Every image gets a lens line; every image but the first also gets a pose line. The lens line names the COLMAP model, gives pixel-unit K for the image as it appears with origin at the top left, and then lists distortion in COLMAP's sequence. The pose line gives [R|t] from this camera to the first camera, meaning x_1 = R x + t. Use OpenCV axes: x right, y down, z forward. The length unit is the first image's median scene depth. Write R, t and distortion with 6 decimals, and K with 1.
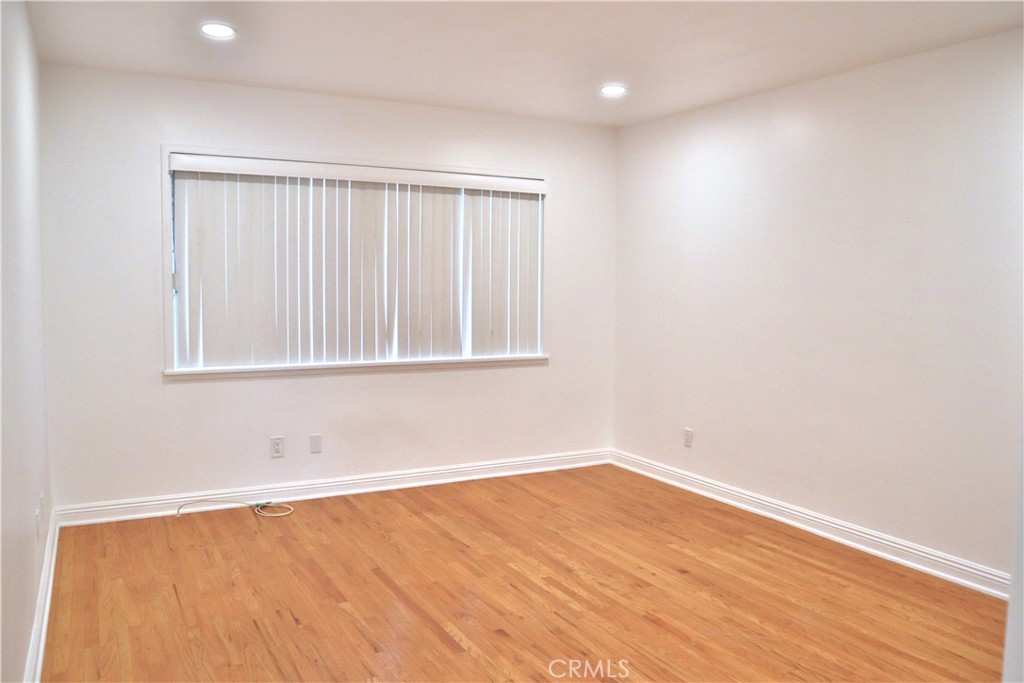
lens RADIAL K [[845.6, 0, 511.3], [0, 845.6, 341.2], [0, 0, 1]] dist [-0.064857, -0.000980]
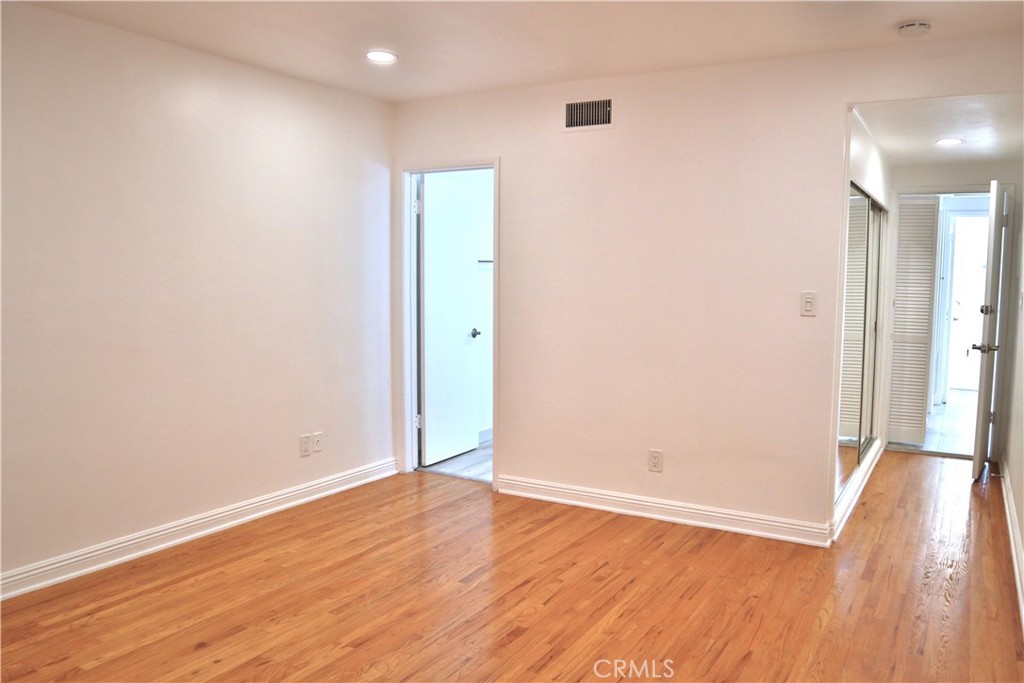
lens RADIAL K [[845.6, 0, 505.7], [0, 845.6, 340.3], [0, 0, 1]] dist [-0.064857, -0.000980]
pose [[-0.528007, -0.090111, 0.844446, -0.587957], [0.051032, 0.989191, 0.137466, -0.101911], [-0.847706, 0.115677, -0.517701, 1.155311]]
